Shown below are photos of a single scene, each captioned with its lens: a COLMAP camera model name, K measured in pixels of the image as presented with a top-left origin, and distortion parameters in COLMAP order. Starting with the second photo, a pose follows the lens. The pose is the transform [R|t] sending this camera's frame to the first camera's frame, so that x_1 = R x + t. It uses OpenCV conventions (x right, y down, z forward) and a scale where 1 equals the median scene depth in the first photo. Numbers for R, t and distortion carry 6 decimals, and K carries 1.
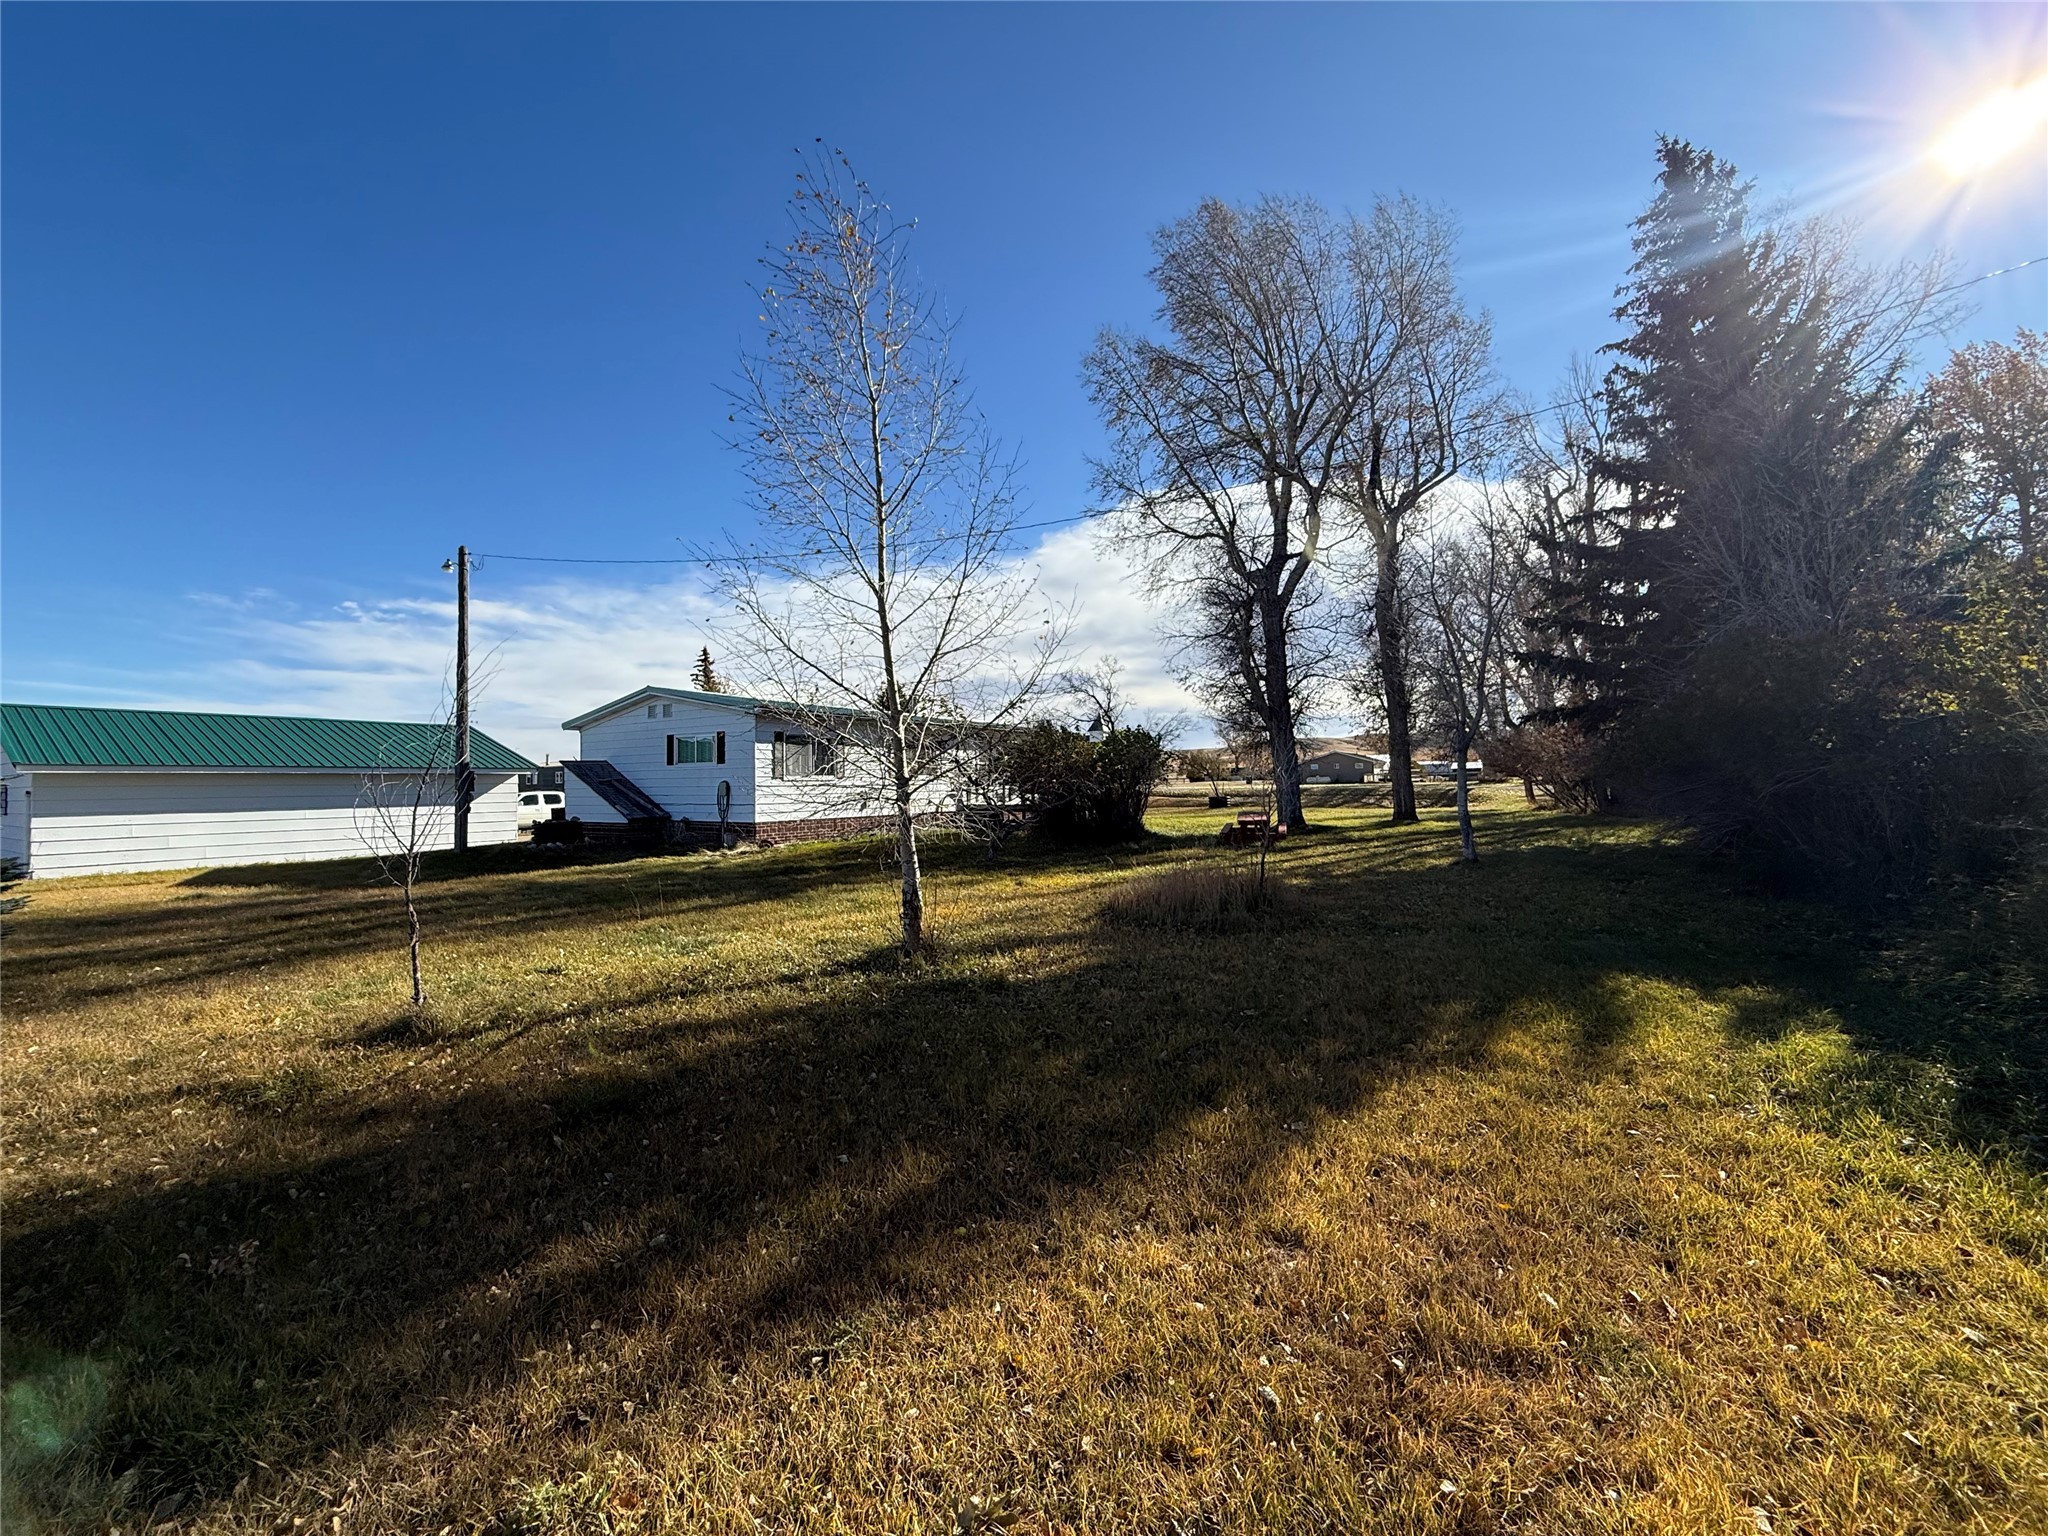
lens RADIAL K [[813.4, 0, 1016.7], [0, 813.4, 772.1], [0, 0, 1]] dist [-0.001251, -0.000211]
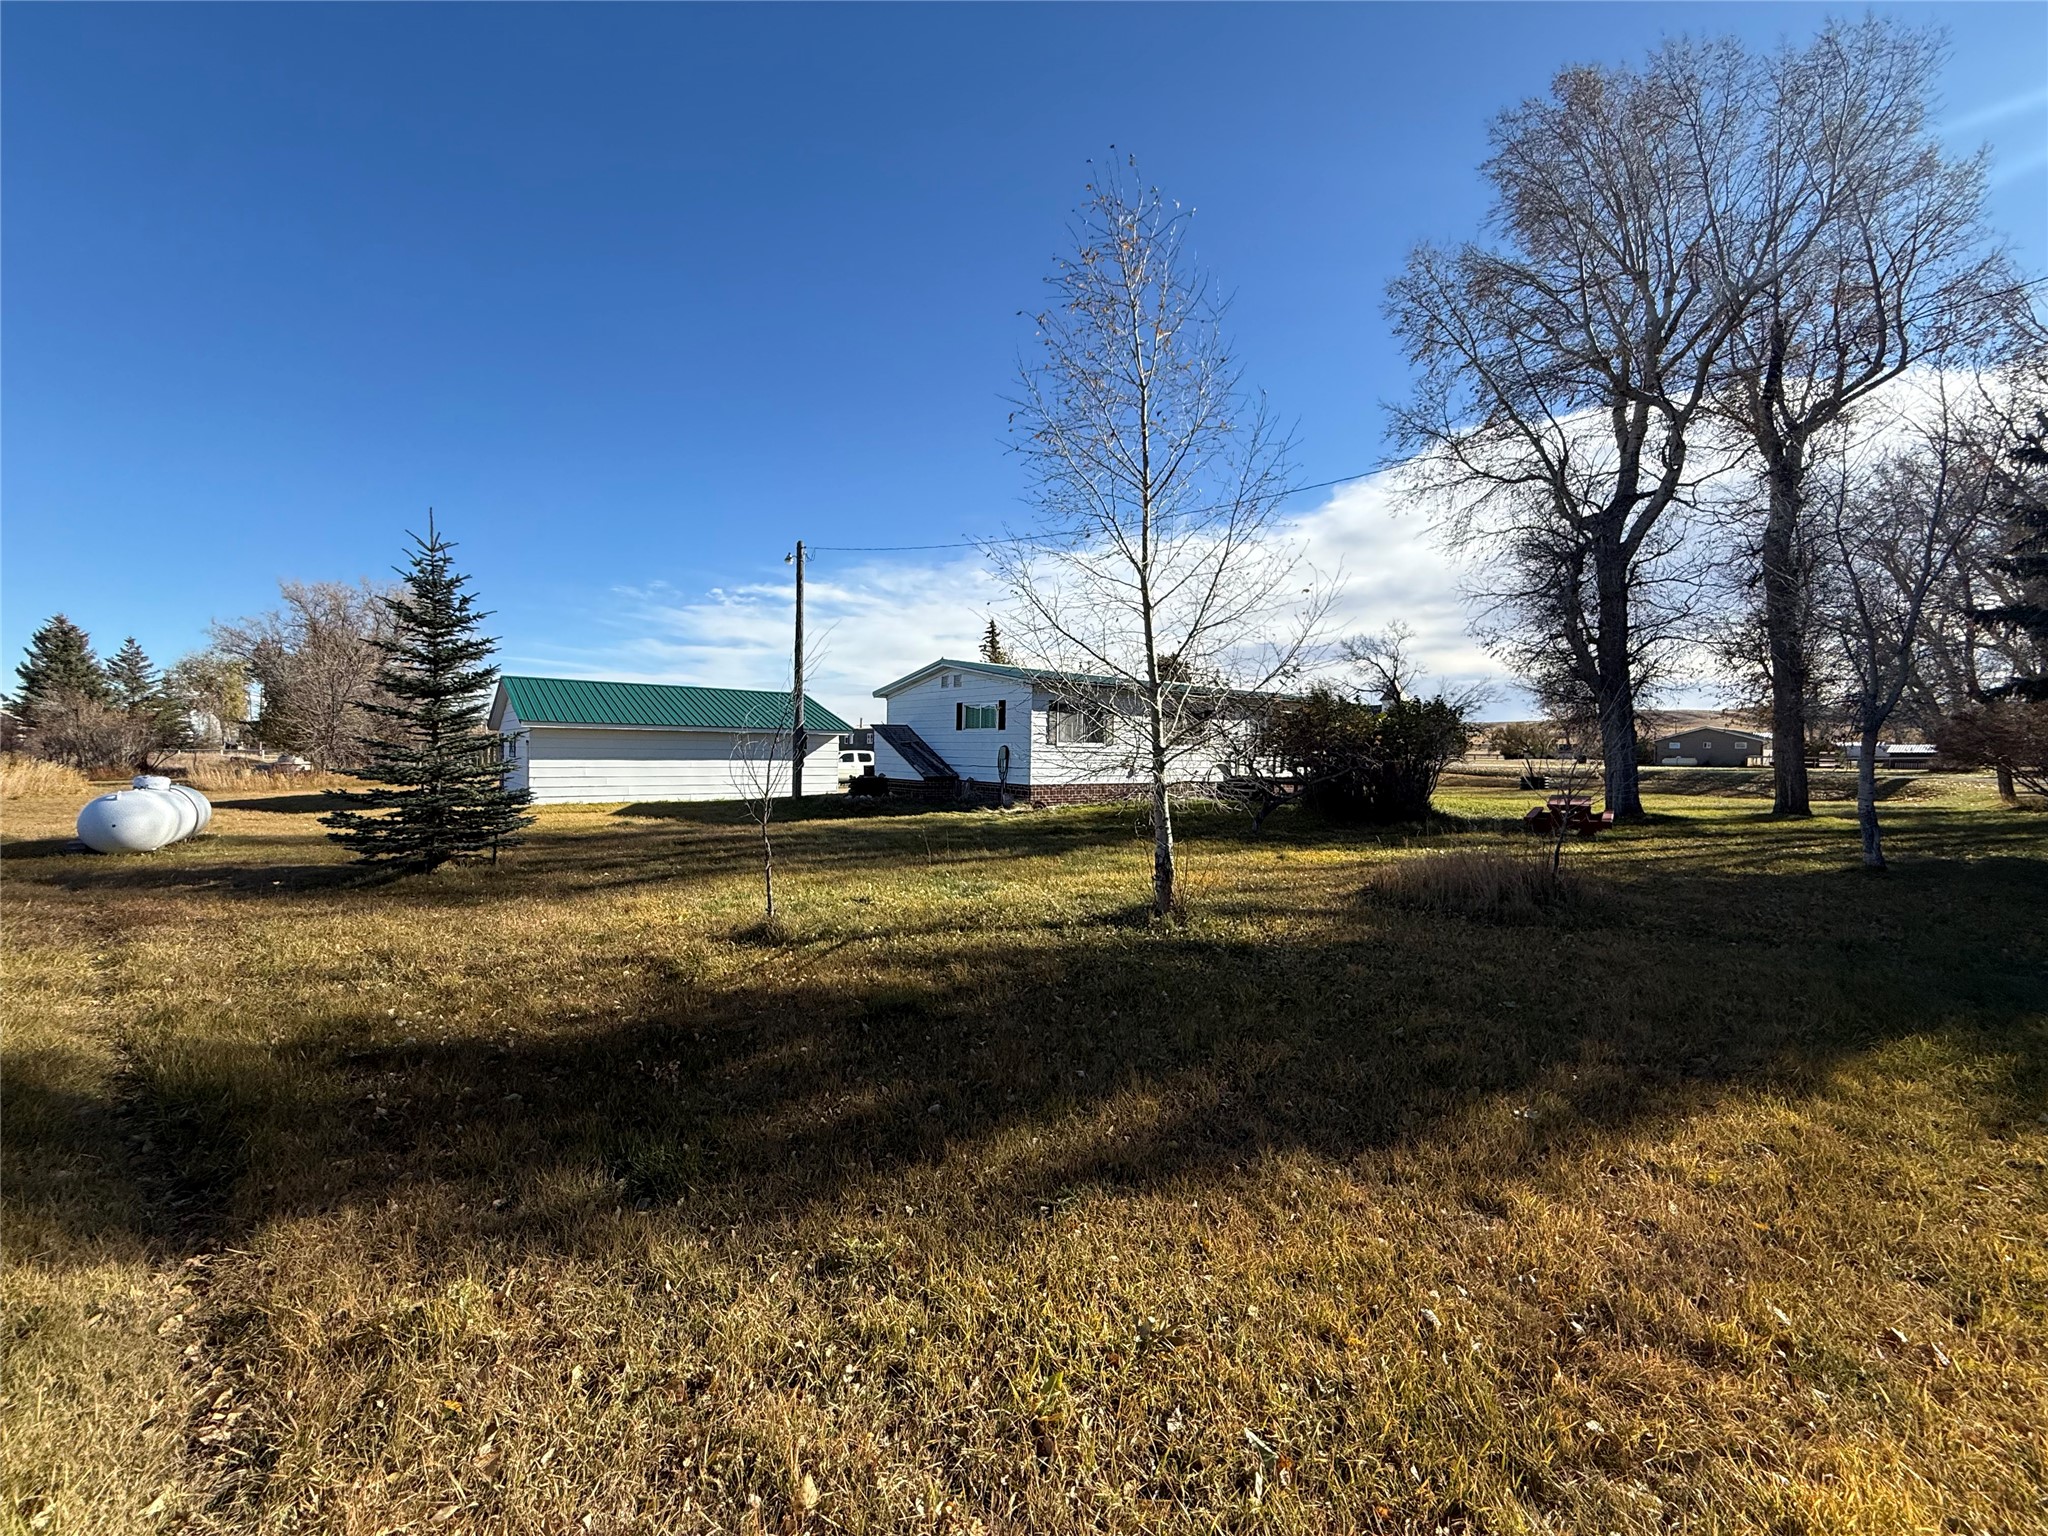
lens RADIAL K [[813.4, 0, 1016.7], [0, 813.4, 771.7], [0, 0, 1]] dist [-0.001251, -0.000211]
pose [[0.944609, 0.035017, -0.326324, 0.020064], [-0.022190, 0.998831, 0.042950, -0.002183], [0.327447, -0.033330, 0.944282, -0.036792]]
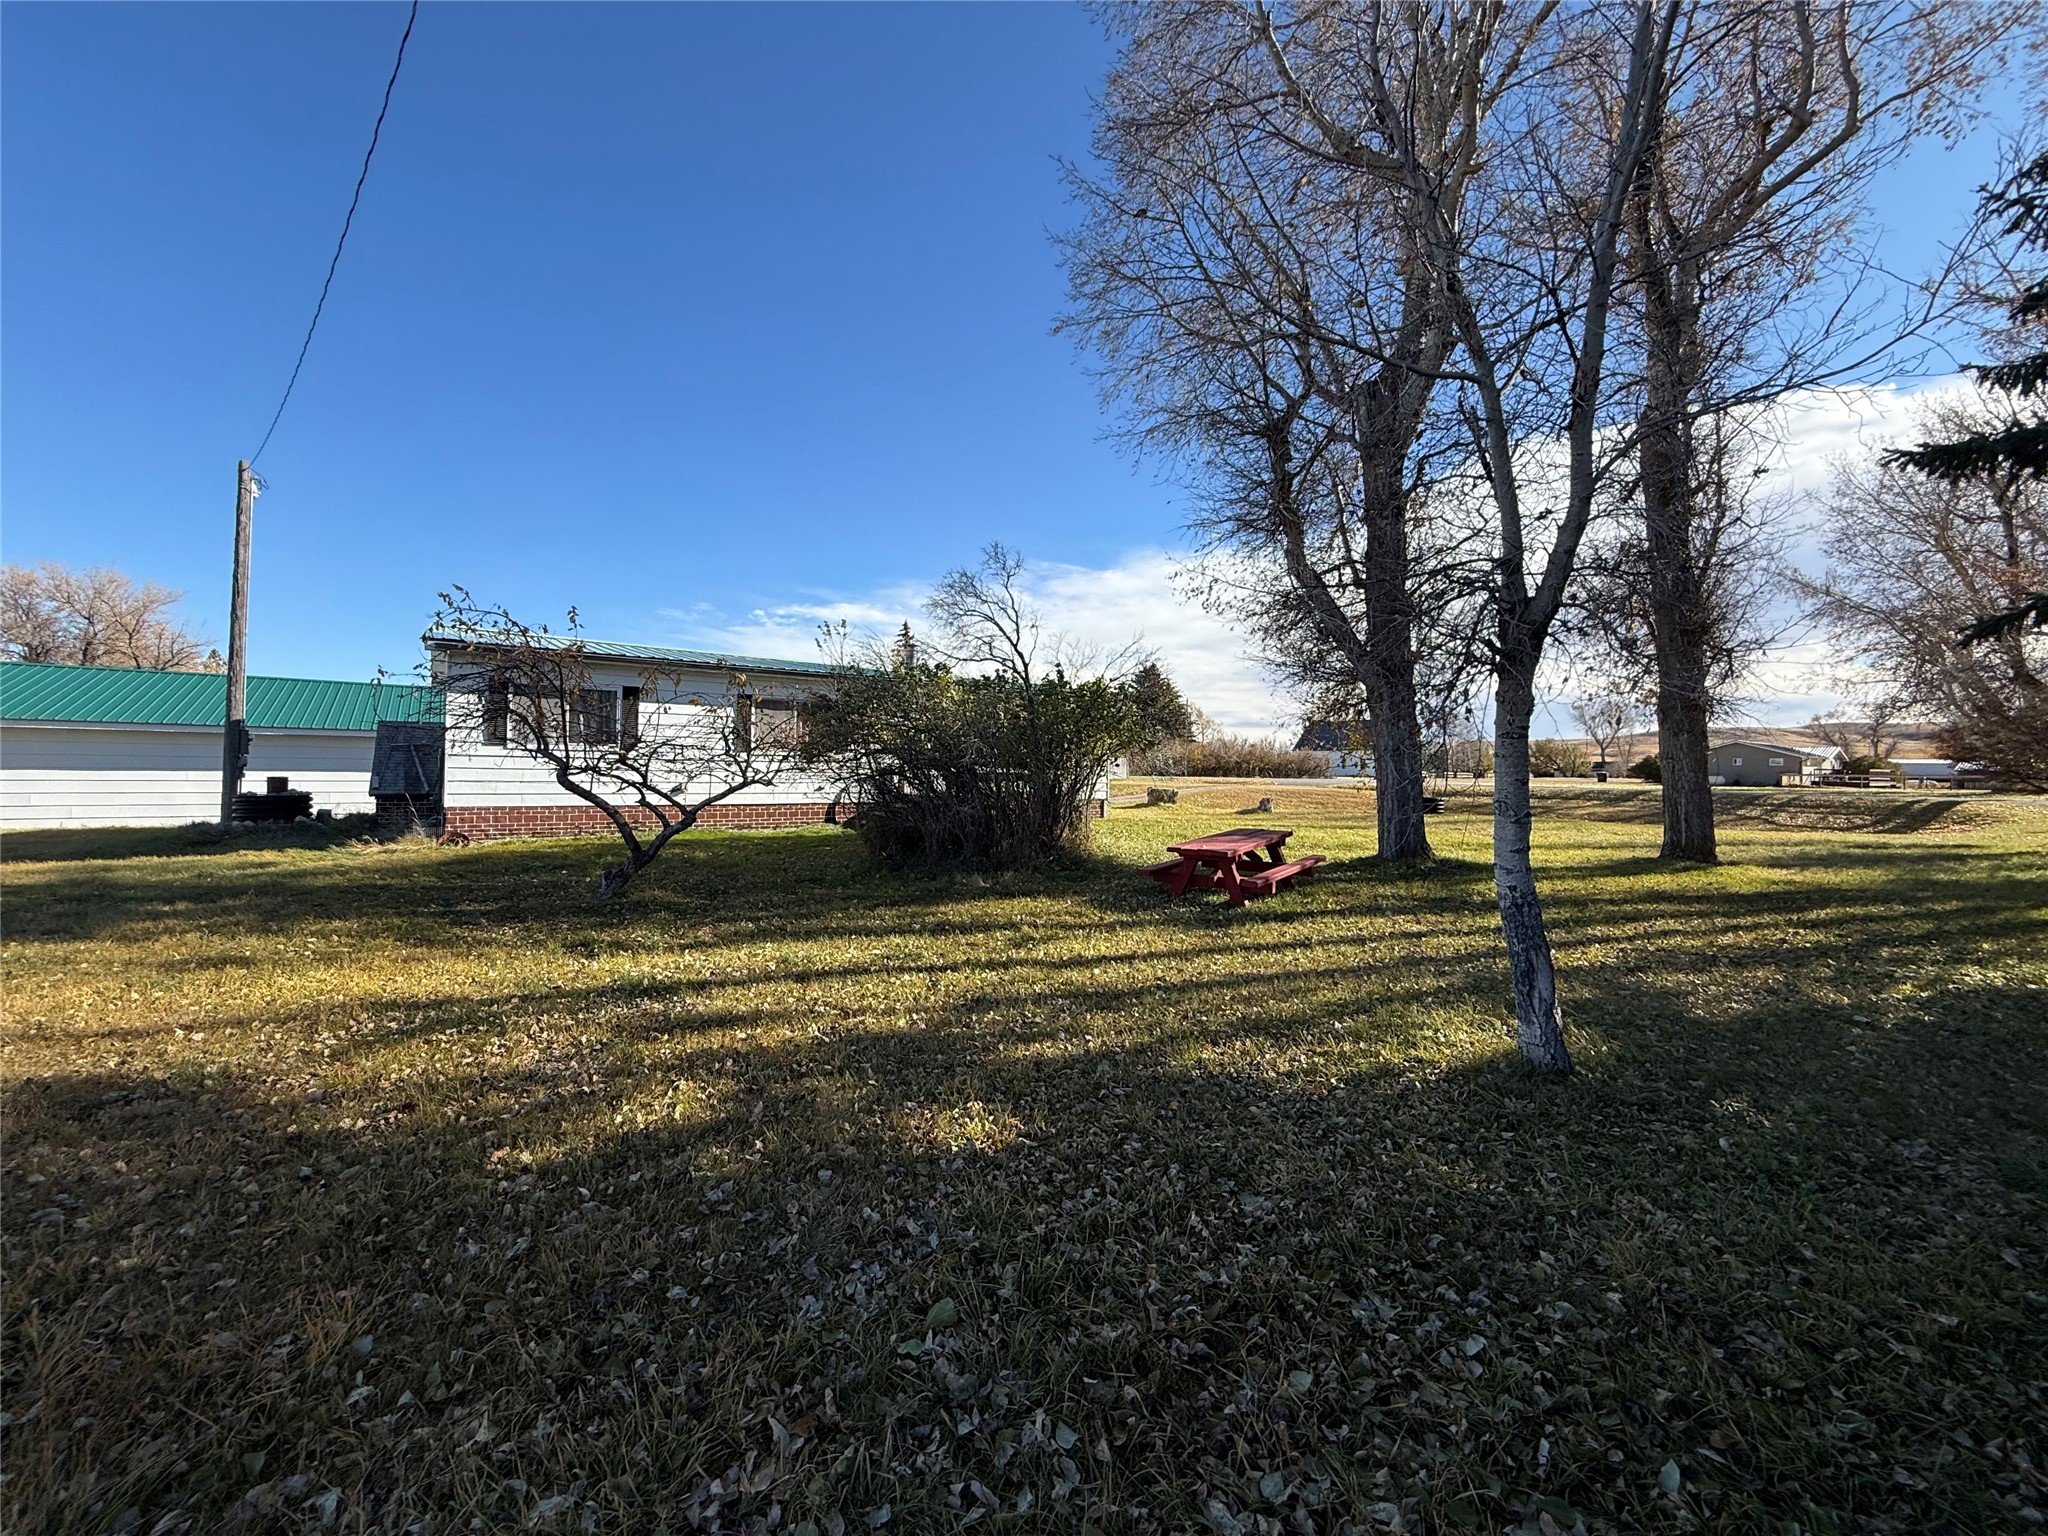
lens RADIAL K [[813.4, 0, 1012.0], [0, 813.4, 769.9], [0, 0, 1]] dist [-0.001251, -0.000211]
pose [[0.925829, 0.028104, -0.376896, 0.561356], [-0.022694, 0.999566, 0.018788, 0.008423], [0.377260, -0.008841, 0.926065, 0.758227]]
